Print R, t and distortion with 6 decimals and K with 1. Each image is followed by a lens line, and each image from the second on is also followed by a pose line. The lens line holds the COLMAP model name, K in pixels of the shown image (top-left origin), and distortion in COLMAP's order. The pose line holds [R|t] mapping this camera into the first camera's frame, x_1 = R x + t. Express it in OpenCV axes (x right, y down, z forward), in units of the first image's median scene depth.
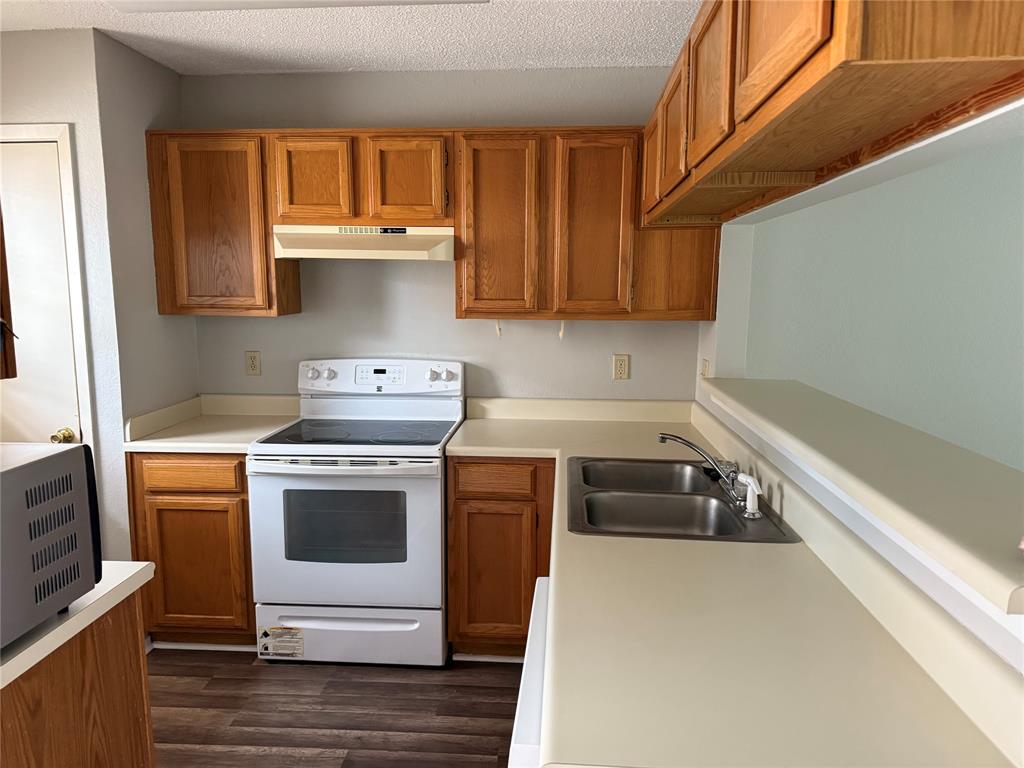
lens RADIAL K [[718.6, 0, 515.2], [0, 718.6, 388.2], [0, 0, 1]] dist [0.085845, -0.114560]
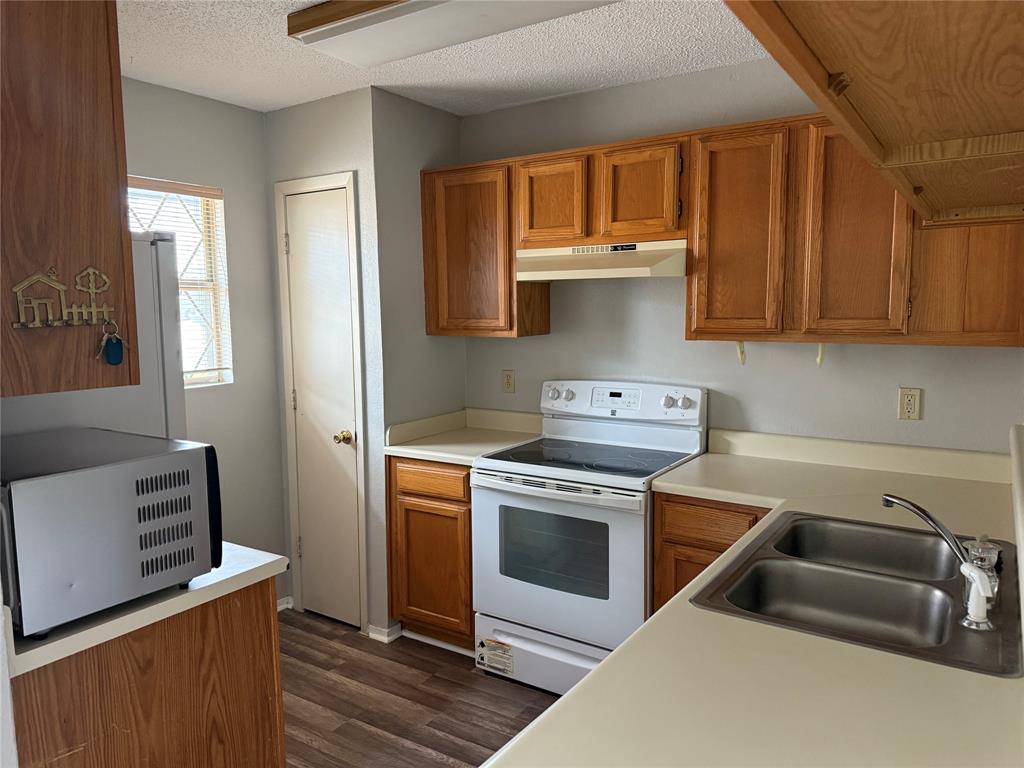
lens RADIAL K [[723.6, 0, 507.8], [0, 723.6, 385.5], [0, 0, 1]] dist [0.108687, -0.165466]
pose [[0.866555, 0.041056, -0.497391, 0.187108], [-0.057130, 0.998220, -0.017137, -0.011975], [0.495801, 0.043266, 0.867357, 0.102788]]
